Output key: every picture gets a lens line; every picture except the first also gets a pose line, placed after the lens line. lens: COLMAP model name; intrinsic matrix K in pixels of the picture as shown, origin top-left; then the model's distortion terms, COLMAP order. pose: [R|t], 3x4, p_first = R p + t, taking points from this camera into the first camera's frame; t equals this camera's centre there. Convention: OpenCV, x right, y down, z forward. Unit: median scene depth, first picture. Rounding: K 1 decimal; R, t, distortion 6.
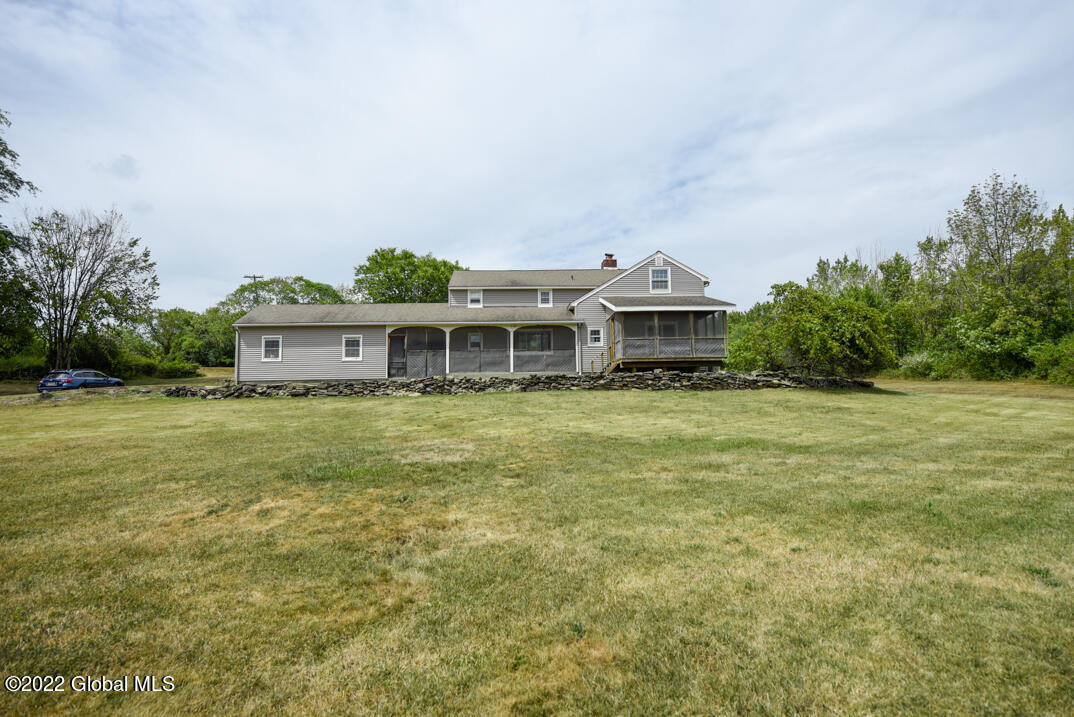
lens RADIAL K [[526.6, 0, 532.3], [0, 526.6, 358.4], [0, 0, 1]] dist [-0.007985, -0.001720]
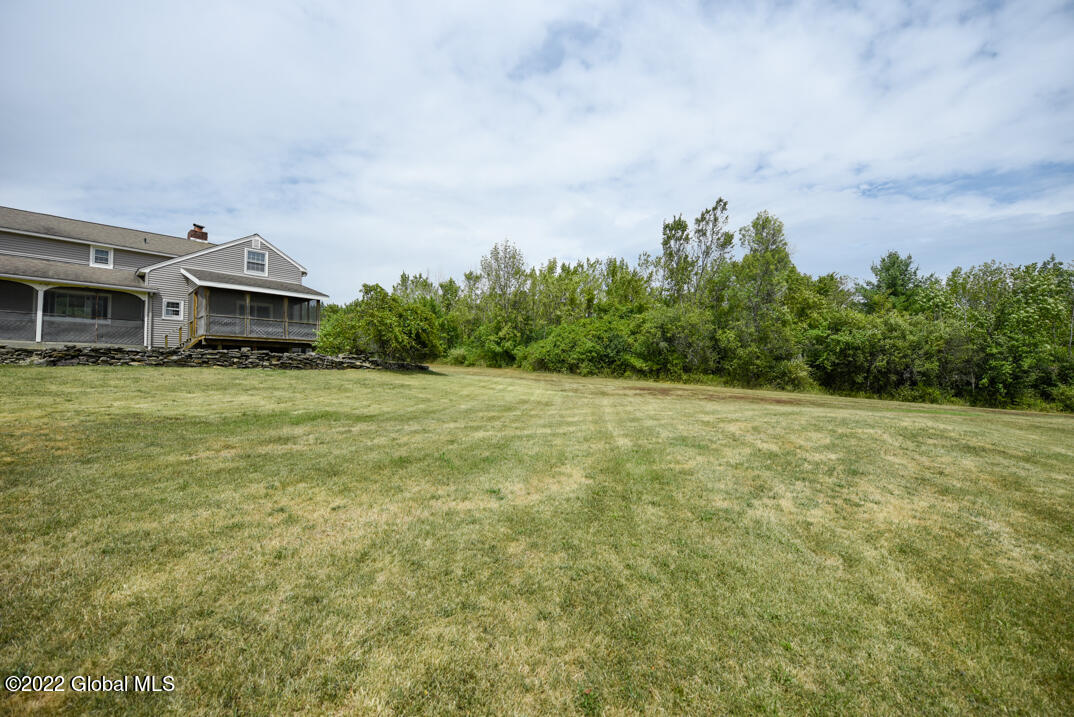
lens RADIAL K [[429.9, 0, 539.9], [0, 429.9, 361.8], [0, 0, 1]] dist [-0.016264, -0.001944]
pose [[0.682930, 0.035207, 0.729635, 0.021922], [-0.063709, 0.997903, 0.011479, 0.001507], [-0.727700, -0.054323, 0.683741, 0.011229]]
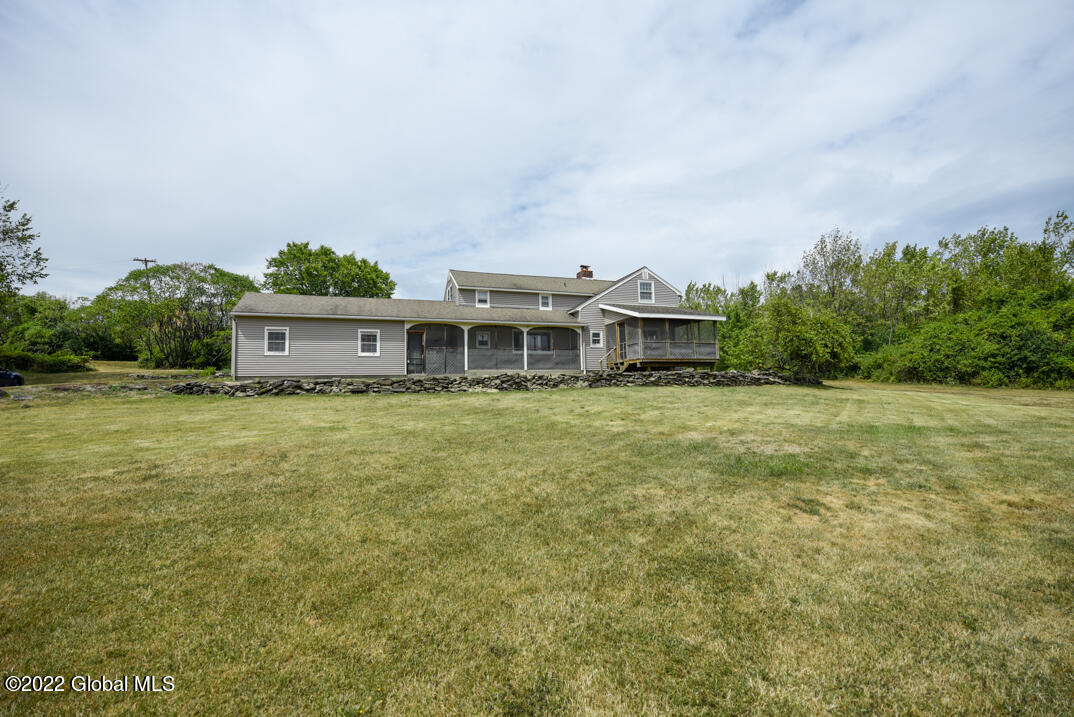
lens RADIAL K [[474.8, 0, 530.9], [0, 474.8, 358.9], [0, 0, 1]] dist [-0.012429, 0.001675]
pose [[0.952551, 0.017304, 0.303887, -0.370373], [-0.017433, 0.999845, -0.002291, 0.007161], [-0.303880, -0.003116, 0.952705, 0.094085]]
